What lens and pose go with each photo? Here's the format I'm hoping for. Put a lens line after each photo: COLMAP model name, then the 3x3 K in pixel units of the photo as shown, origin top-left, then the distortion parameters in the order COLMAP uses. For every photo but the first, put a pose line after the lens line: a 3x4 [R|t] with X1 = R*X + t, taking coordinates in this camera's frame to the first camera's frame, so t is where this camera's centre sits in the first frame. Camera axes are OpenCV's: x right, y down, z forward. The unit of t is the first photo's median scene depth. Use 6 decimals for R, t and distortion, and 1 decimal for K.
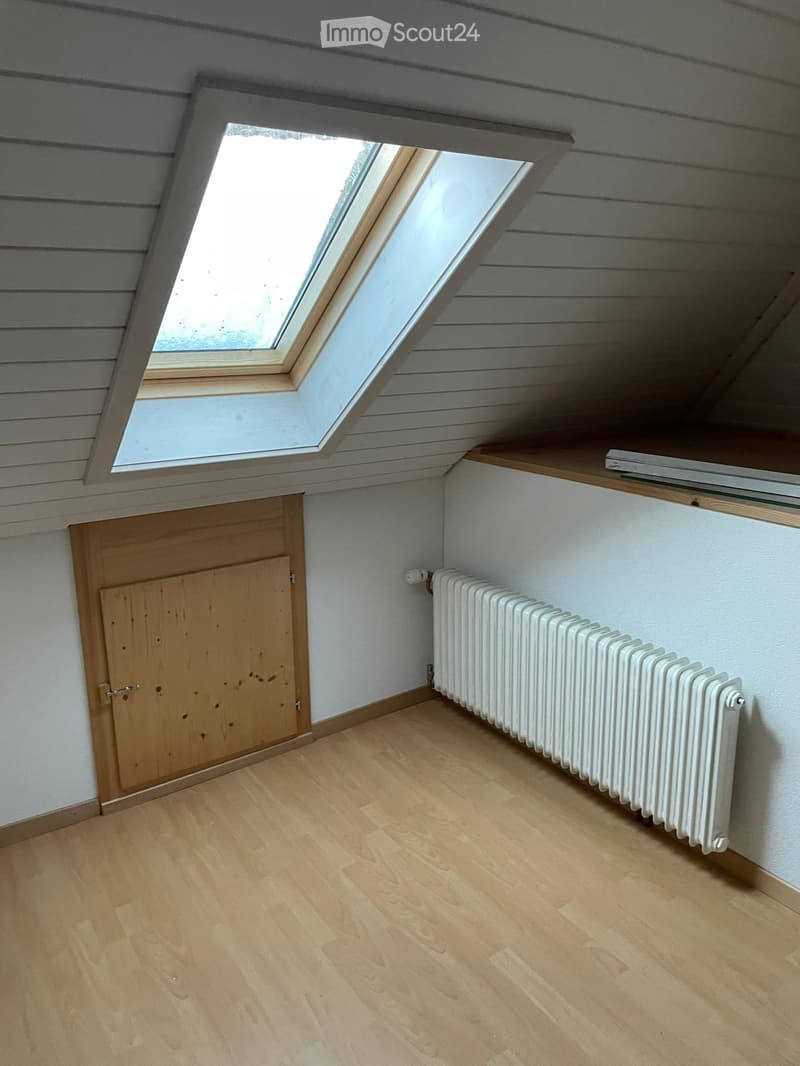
lens RADIAL K [[823.4, 0, 367.2], [0, 823.4, 531.6], [0, 0, 1]] dist [0.004209, -0.001742]
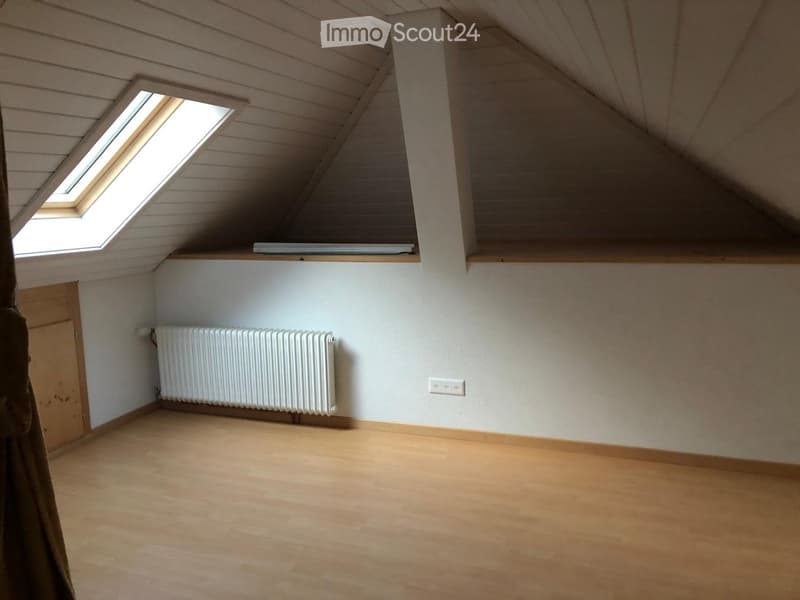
lens RADIAL K [[647.5, 0, 400.0], [0, 647.5, 300.0], [0, 0, 1]] dist [0.003927, -0.005952]
pose [[0.813553, -0.092544, 0.574079, -0.331669], [0.150610, 0.987100, -0.054311, 0.173944], [-0.561647, 0.130647, 0.816997, -0.465988]]
